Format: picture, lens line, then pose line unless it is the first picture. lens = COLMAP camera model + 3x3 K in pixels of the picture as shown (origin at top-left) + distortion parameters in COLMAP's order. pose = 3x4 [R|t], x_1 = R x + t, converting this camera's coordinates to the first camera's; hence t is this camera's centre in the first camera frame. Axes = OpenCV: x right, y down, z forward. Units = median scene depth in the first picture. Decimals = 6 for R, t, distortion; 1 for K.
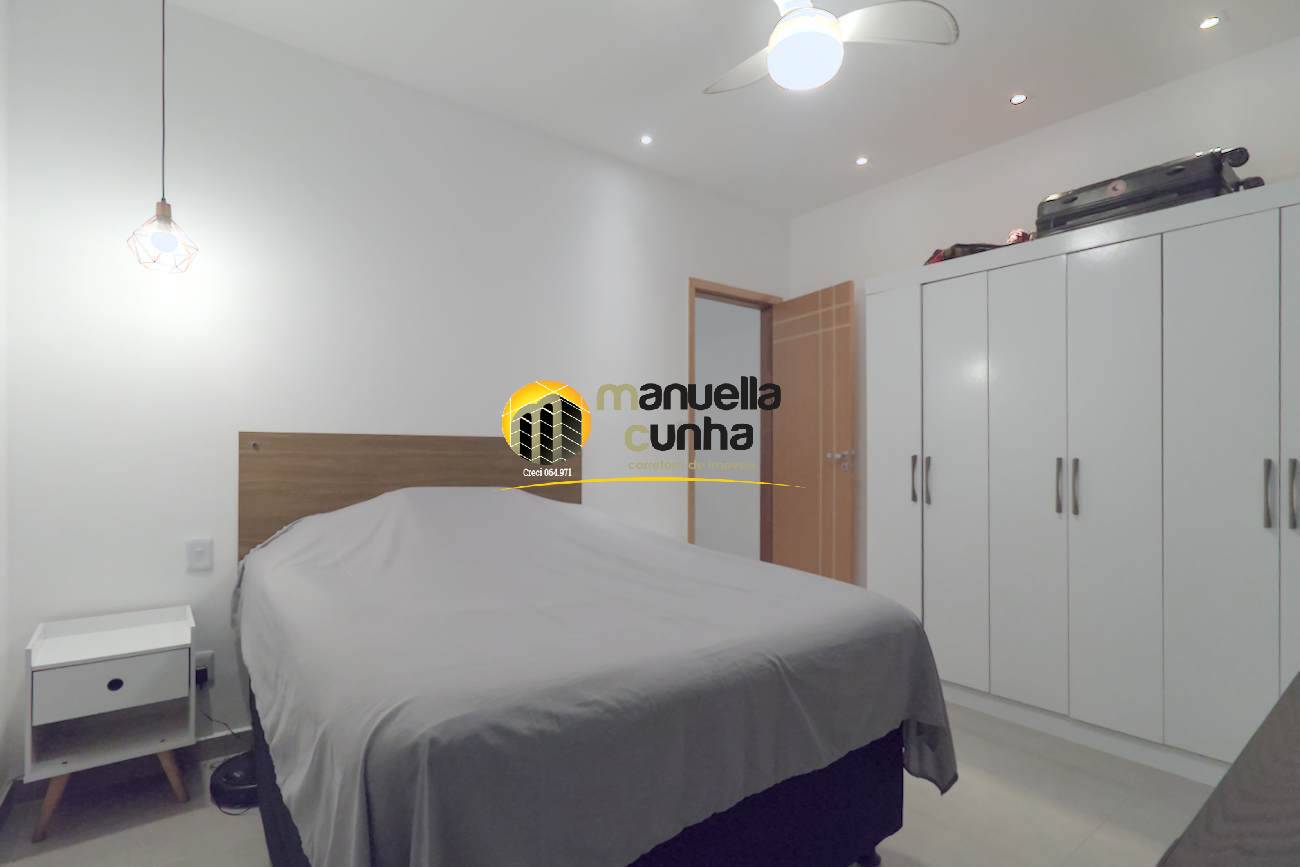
lens RADIAL K [[627.7, 0, 648.8], [0, 627.7, 459.4], [0, 0, 1]] dist [-0.001961, -0.000736]
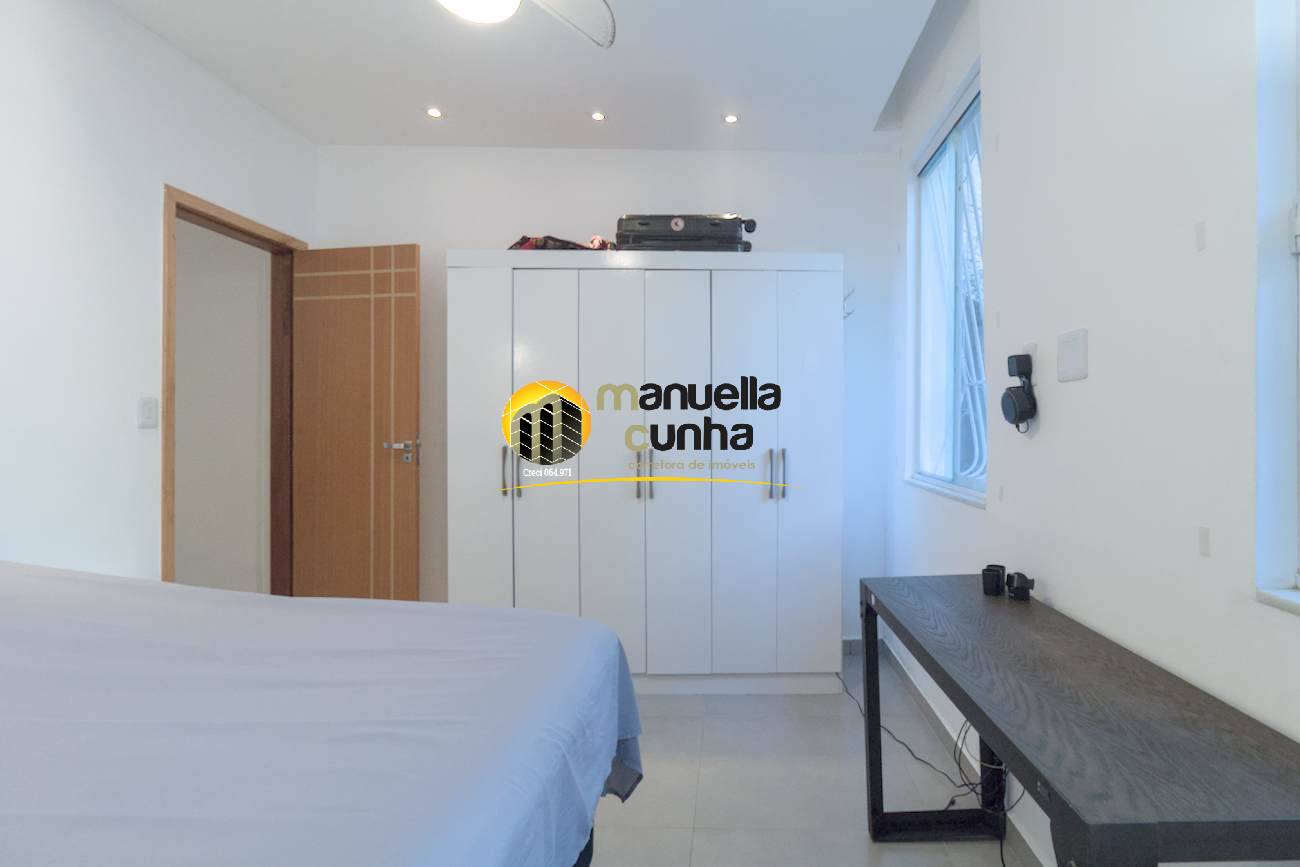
lens RADIAL K [[639.6, 0, 651.8], [0, 639.6, 453.6], [0, 0, 1]] dist [0.002926, 0.000316]
pose [[0.633960, -0.001483, 0.773364, -0.185715], [-0.004056, 0.999978, 0.005243, -0.000830], [-0.773355, -0.006461, 0.633940, 0.211309]]
